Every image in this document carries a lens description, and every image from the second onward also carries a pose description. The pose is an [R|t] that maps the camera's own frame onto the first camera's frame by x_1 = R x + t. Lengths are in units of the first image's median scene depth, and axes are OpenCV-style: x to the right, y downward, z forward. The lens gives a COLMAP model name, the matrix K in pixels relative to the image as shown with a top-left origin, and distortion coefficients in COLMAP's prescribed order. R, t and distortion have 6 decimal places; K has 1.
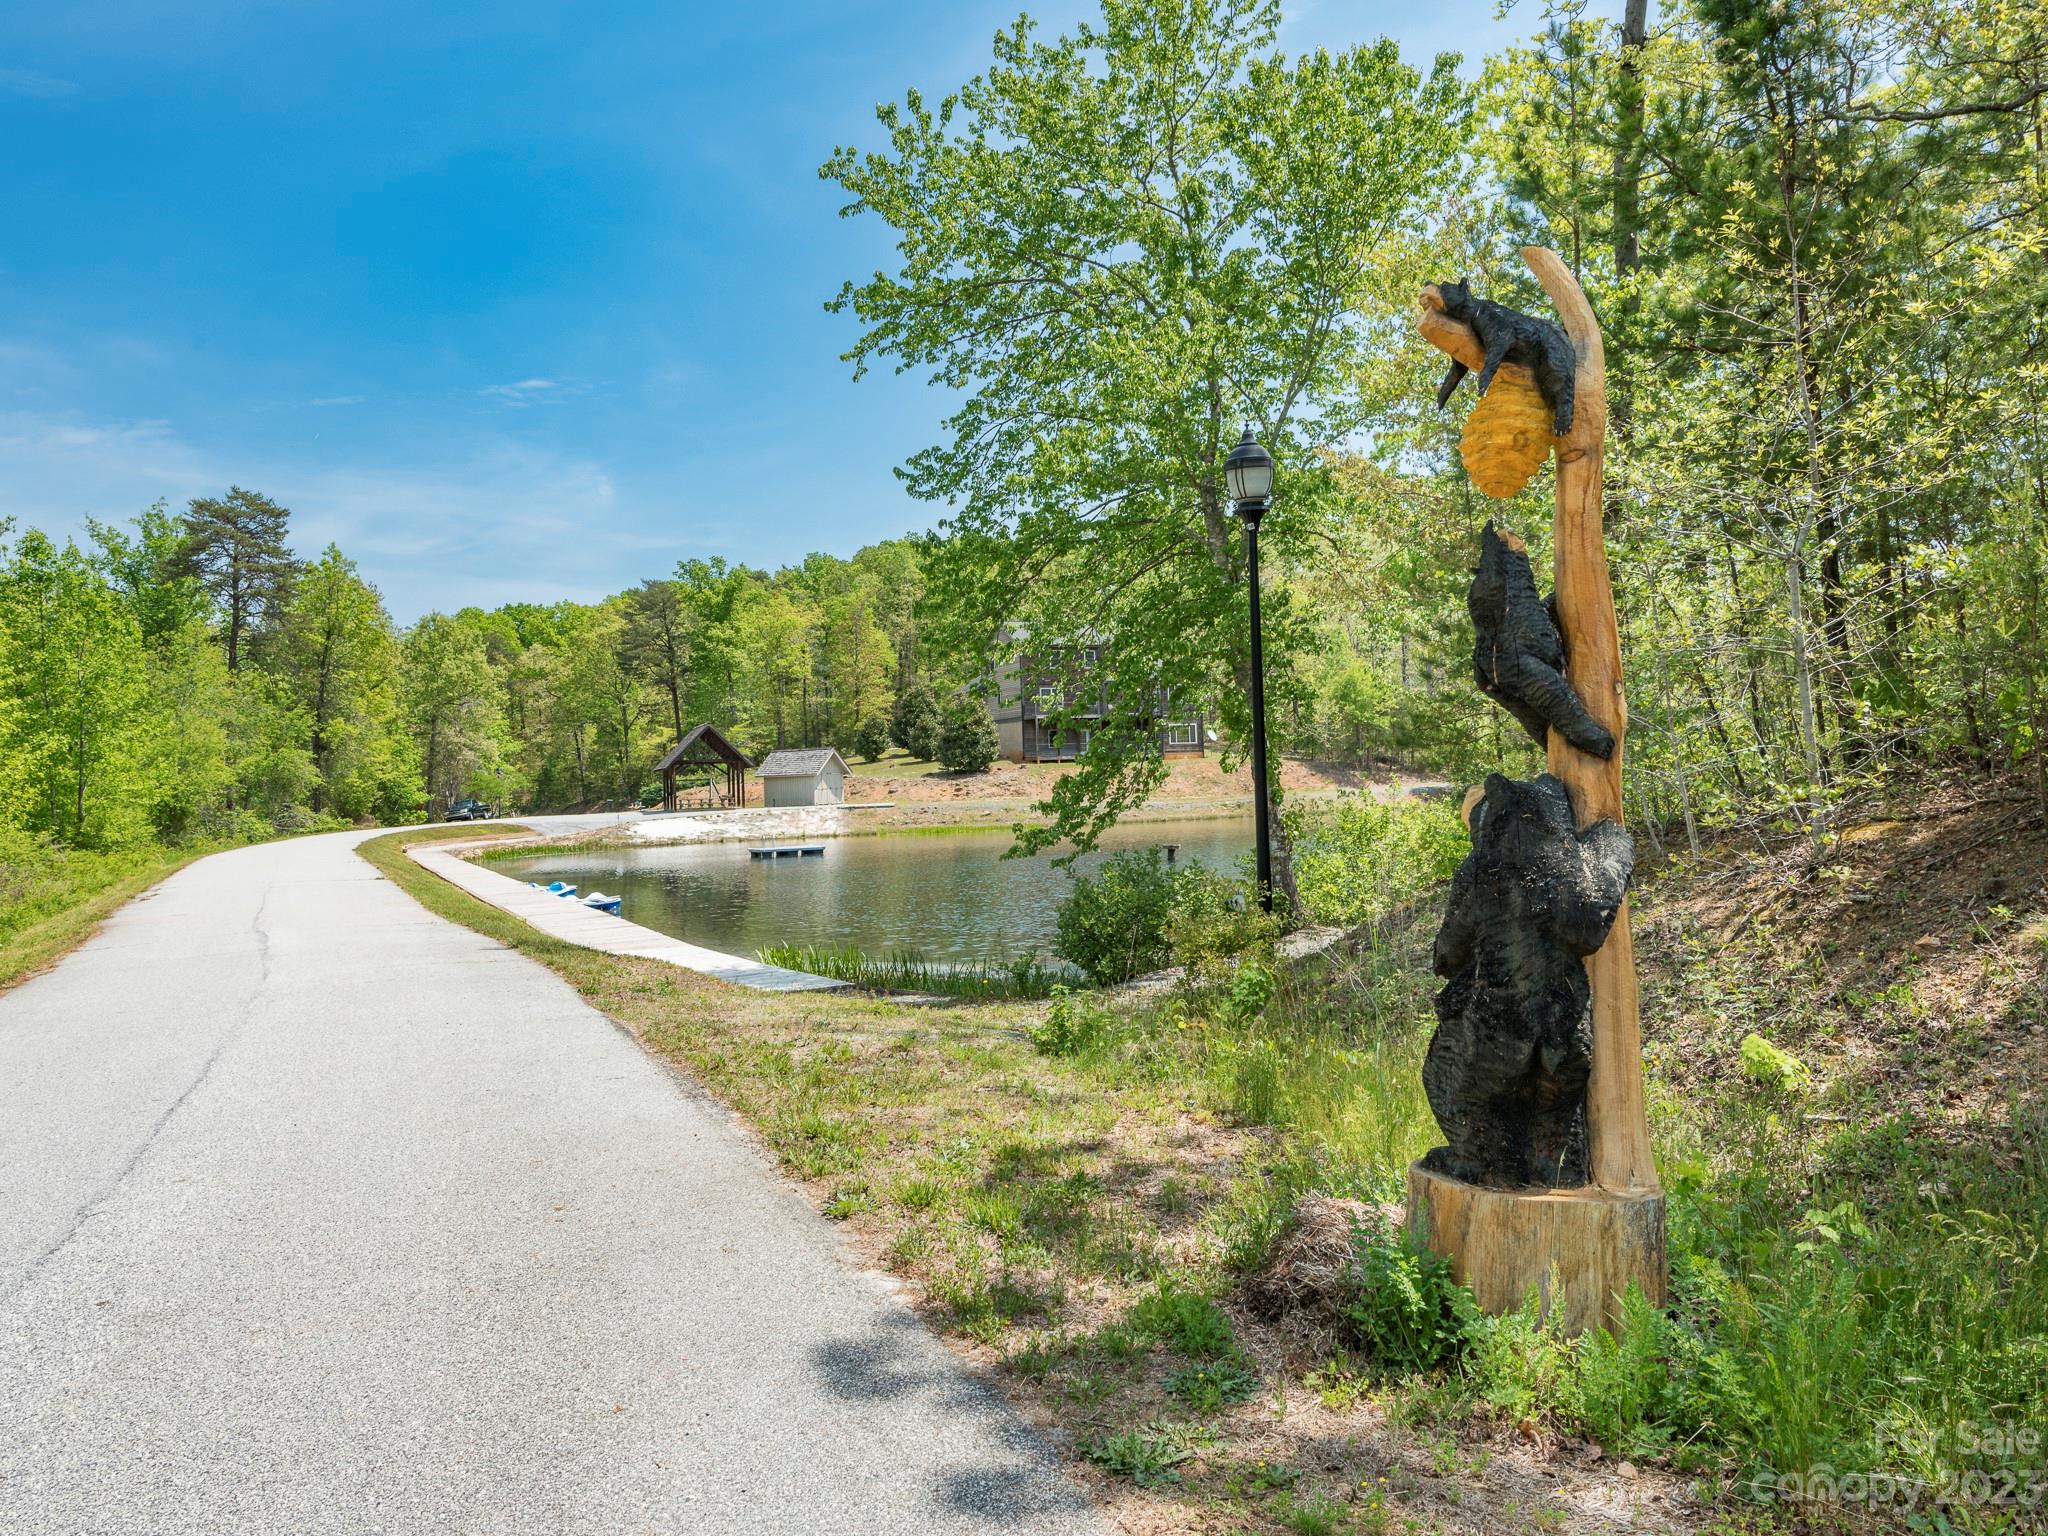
lens RADIAL K [[1486.6, 0, 1024.0], [0, 1486.6, 768.0], [0, 0, 1]] dist [0.008282, -0.005291]
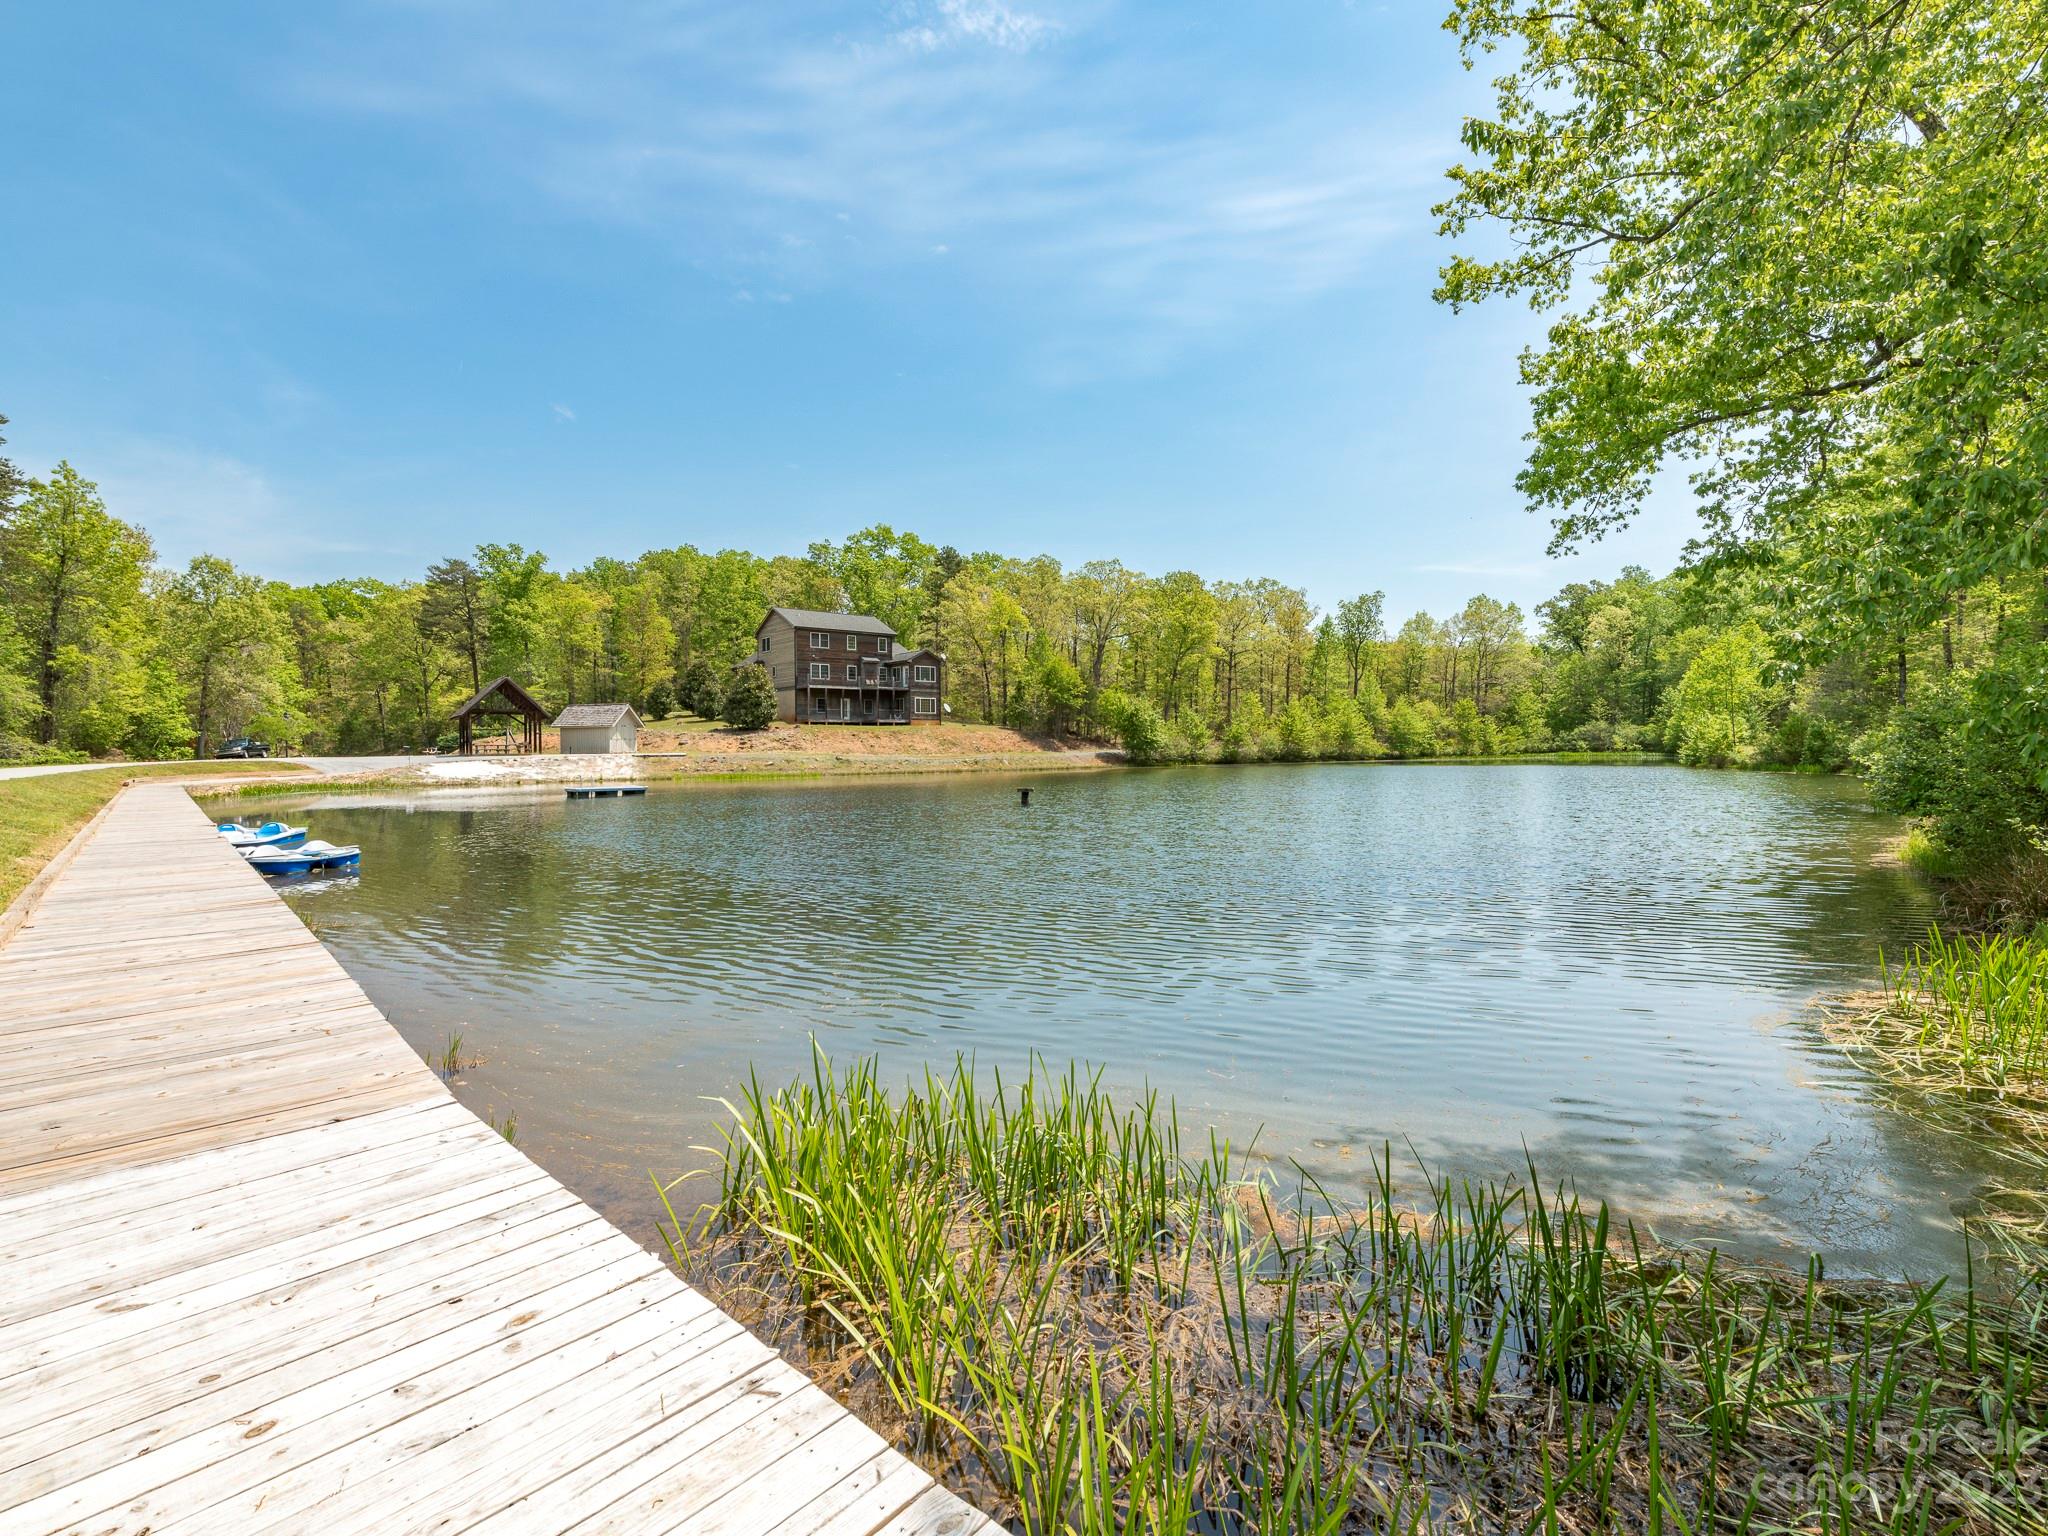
lens RADIAL K [[965.2, 0, 1024.0], [0, 965.2, 768.0], [0, 0, 1]] dist [0.035863, -0.012388]
pose [[0.960103, 0.023803, 0.278632, -0.040102], [-0.030301, 0.999359, 0.019039, 0.011702], [-0.278000, -0.026722, 0.960209, 0.182816]]
